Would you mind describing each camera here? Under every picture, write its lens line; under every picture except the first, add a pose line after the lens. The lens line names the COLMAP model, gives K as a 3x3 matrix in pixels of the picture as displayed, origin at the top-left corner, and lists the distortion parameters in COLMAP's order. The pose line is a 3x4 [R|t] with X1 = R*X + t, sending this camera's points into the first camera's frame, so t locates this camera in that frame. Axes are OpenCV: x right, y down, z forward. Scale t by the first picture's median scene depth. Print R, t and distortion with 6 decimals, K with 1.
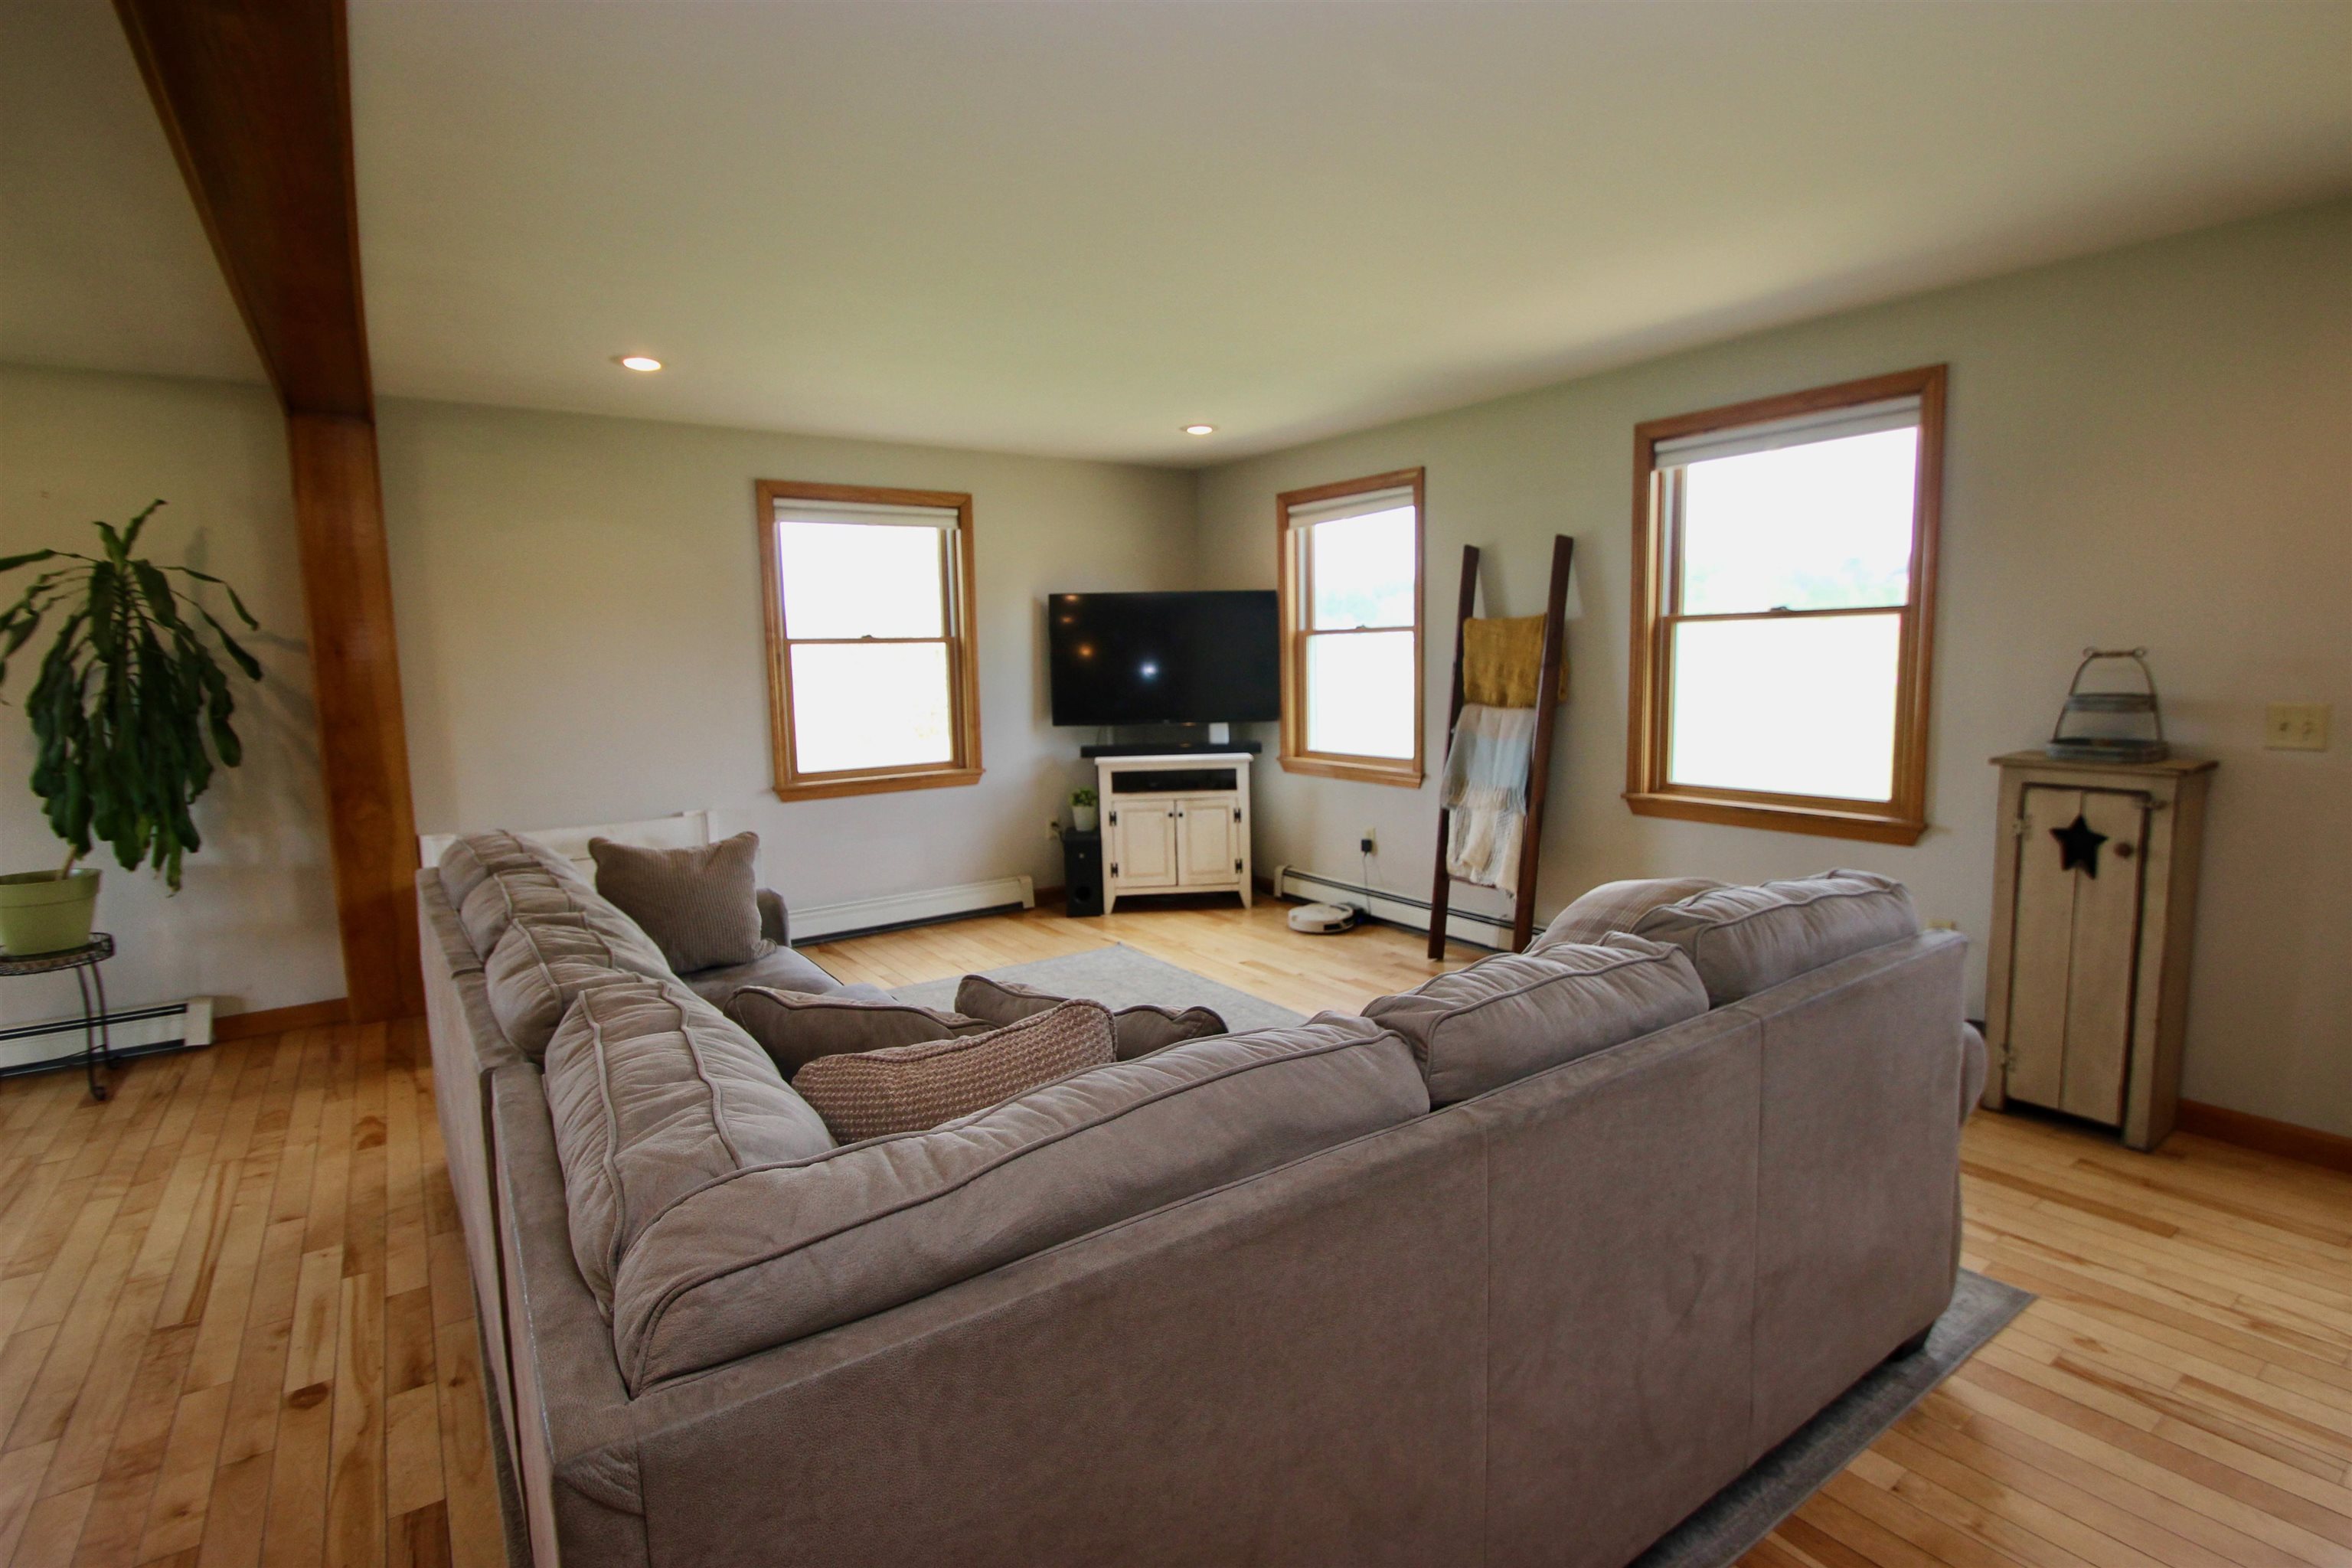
lens RADIAL K [[1110.6, 0, 1181.2], [0, 1110.6, 781.7], [0, 0, 1]] dist [0.008534, -0.017400]
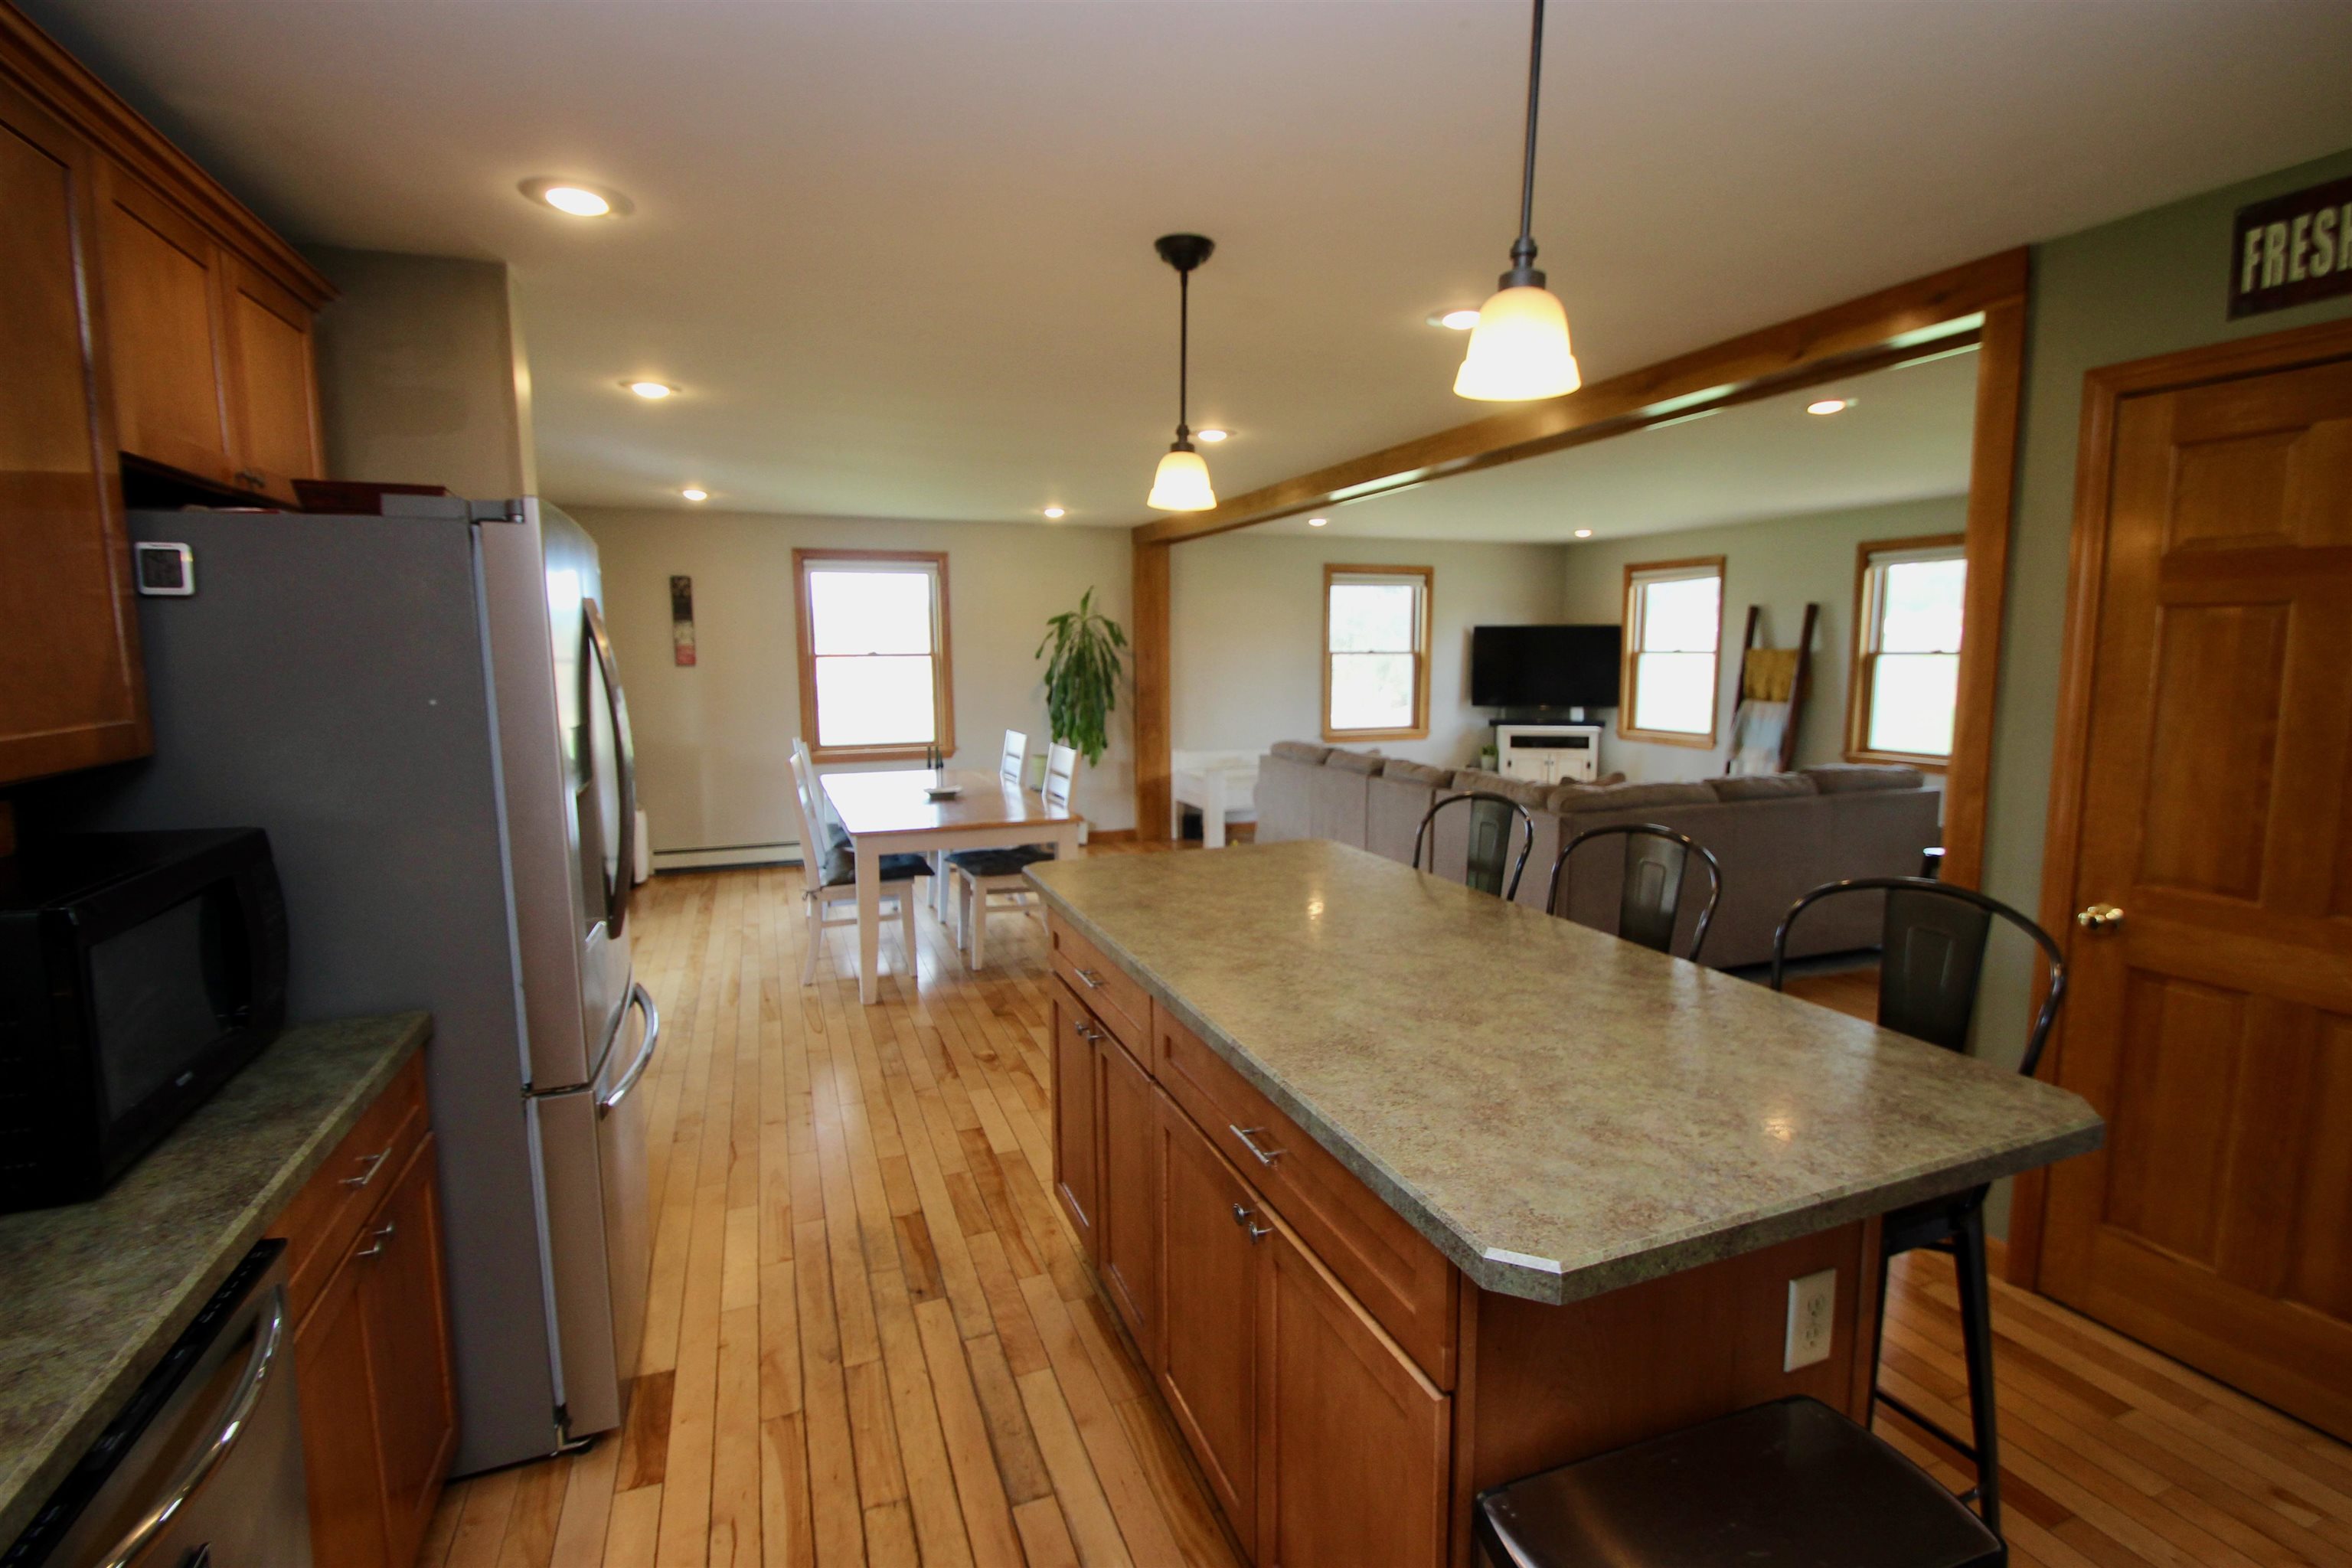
lens RADIAL K [[1110.6, 0, 1181.2], [0, 1110.6, 781.7], [0, 0, 1]] dist [0.008534, -0.017400]
pose [[0.975307, 0.045081, -0.216202, -0.192926], [-0.043084, 0.998974, 0.013946, 0.062867], [0.216609, -0.004287, 0.976249, -0.766086]]
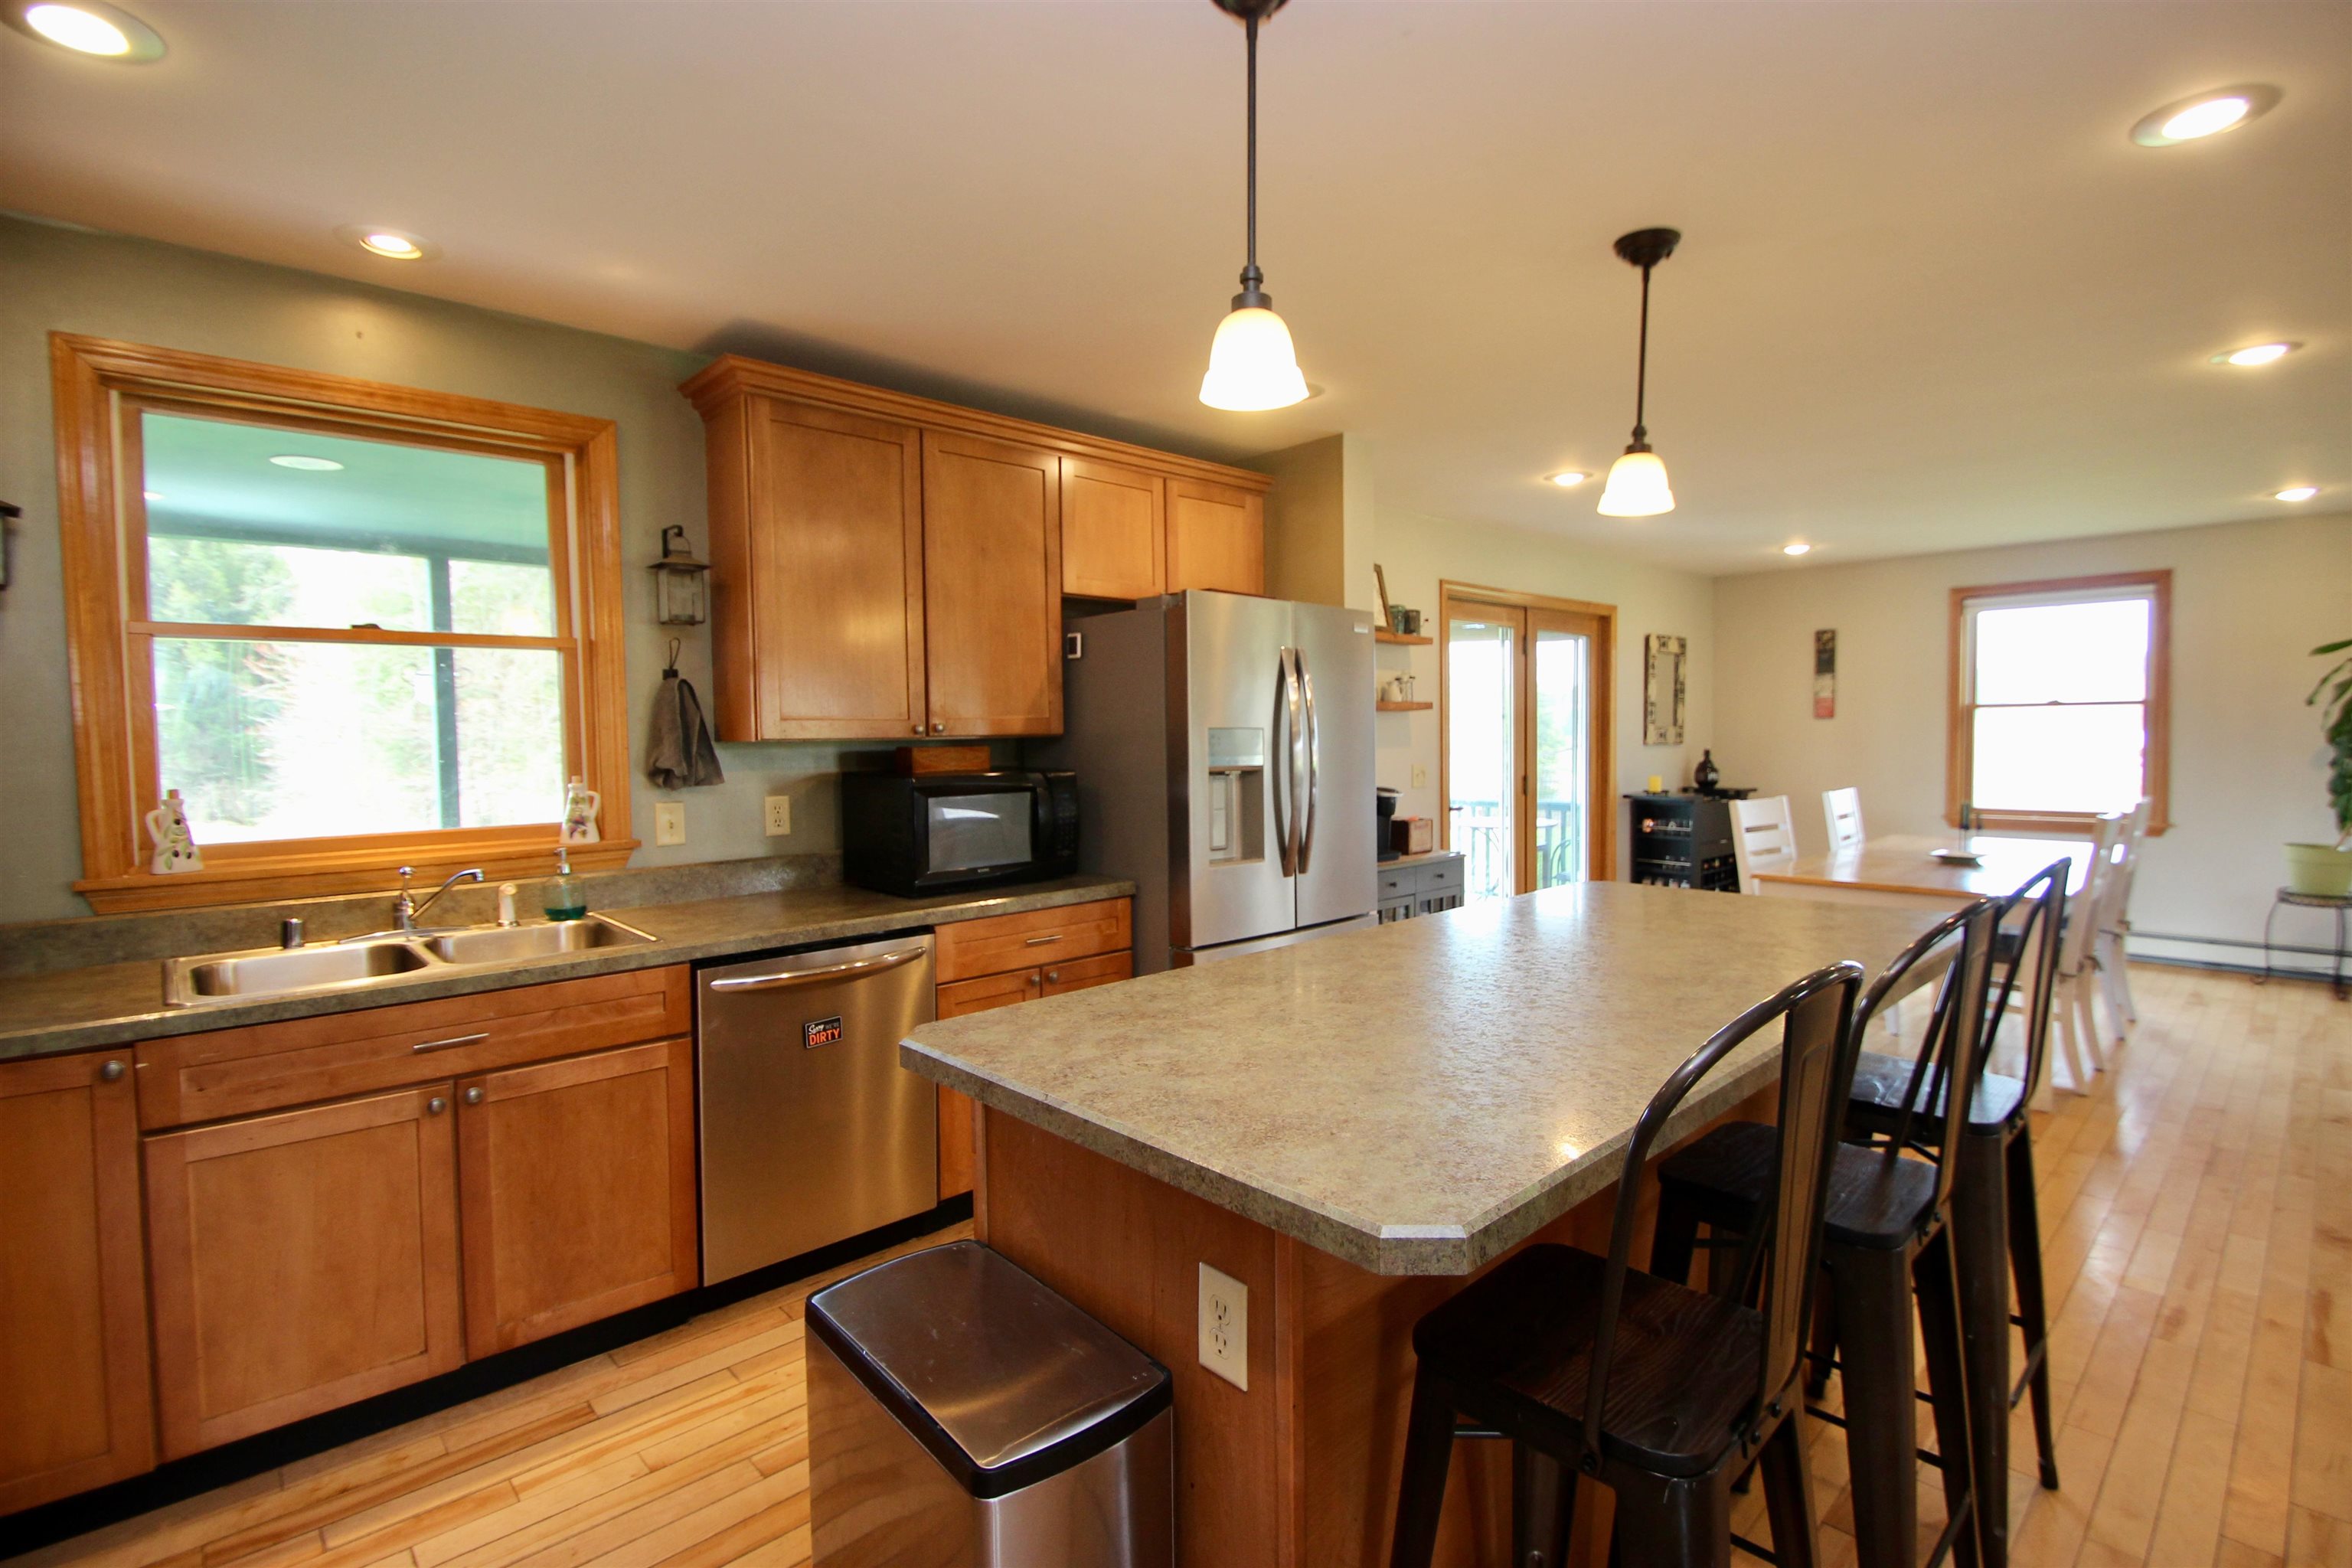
lens RADIAL K [[1106.8, 0, 1191.3], [0, 1106.8, 782.0], [0, 0, 1]] dist [0.007518, -0.018447]
pose [[0.145207, 0.065020, -0.987263, 0.146491], [-0.106791, 0.993039, 0.049693, 0.058596], [0.983621, 0.098214, 0.151140, -0.520972]]
